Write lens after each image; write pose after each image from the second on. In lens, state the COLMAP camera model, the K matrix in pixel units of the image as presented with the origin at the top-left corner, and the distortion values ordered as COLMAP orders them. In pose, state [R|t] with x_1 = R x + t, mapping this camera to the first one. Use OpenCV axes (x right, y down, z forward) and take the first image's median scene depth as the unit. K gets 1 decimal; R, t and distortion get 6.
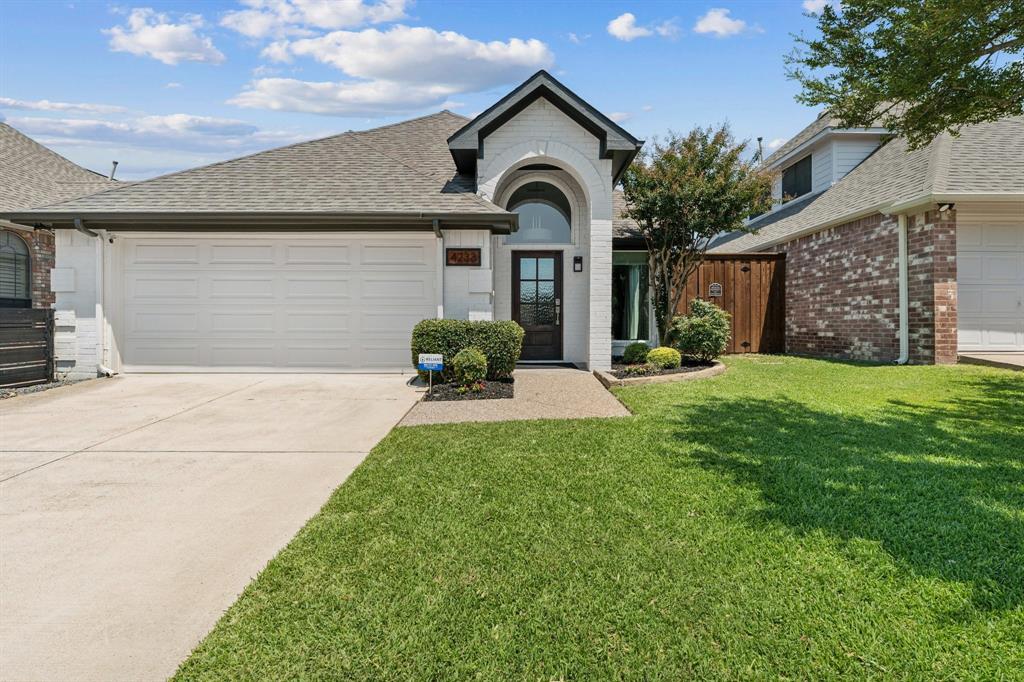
lens RADIAL K [[458.0, 0, 526.3], [0, 458.0, 326.1], [0, 0, 1]] dist [-0.007716, 0.001741]
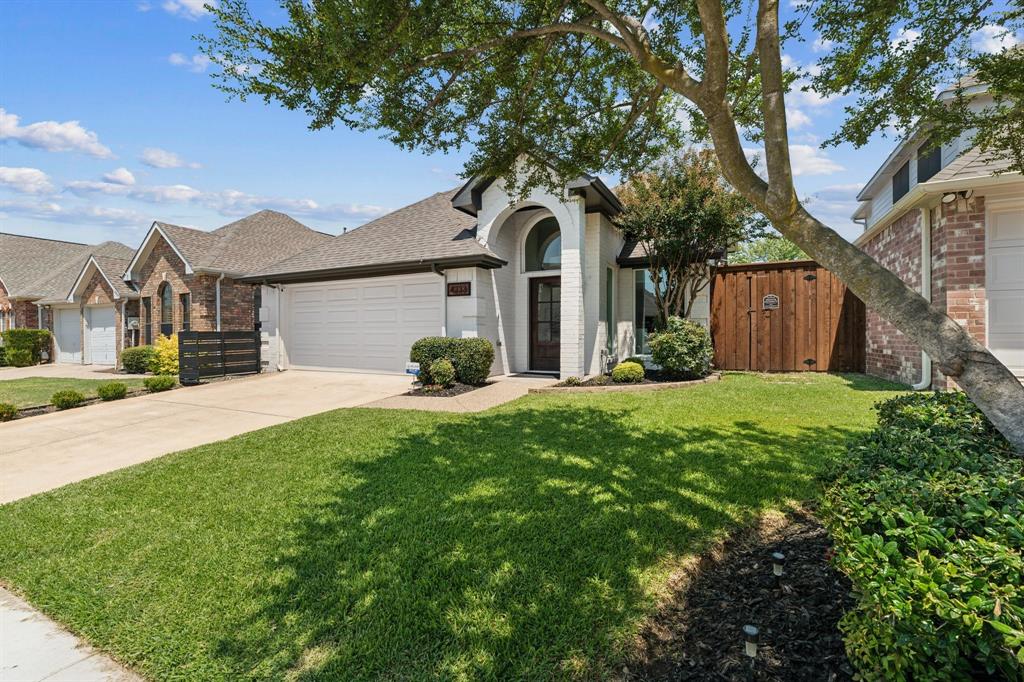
lens RADIAL K [[458.0, 0, 515.6], [0, 458.0, 341.0], [0, 0, 1]] dist [-0.007716, 0.001741]
pose [[0.883967, 0.002405, -0.467543, 0.588582], [0.000439, 0.999982, 0.005973, -0.009903], [0.467549, -0.005485, 0.883950, -0.078402]]
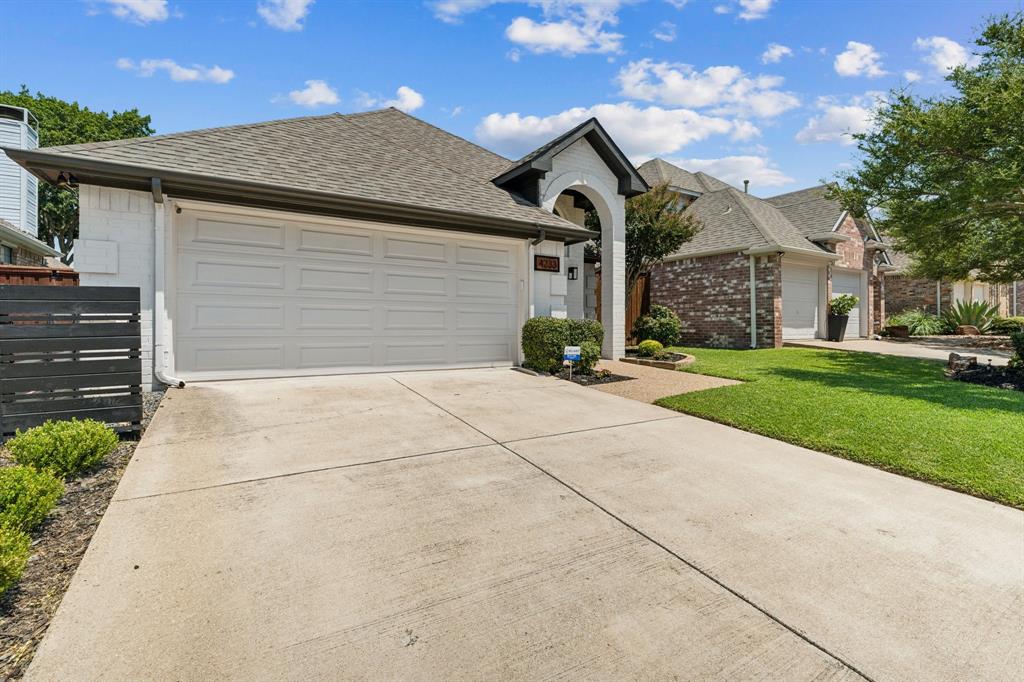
lens RADIAL K [[458.0, 0, 519.1], [0, 458.0, 320.9], [0, 0, 1]] dist [-0.007716, 0.001741]
pose [[0.858904, 0.007072, 0.512087, -0.750570], [0.001556, 0.999864, -0.016418, 0.012234], [-0.512134, 0.014898, 0.858776, 0.043403]]
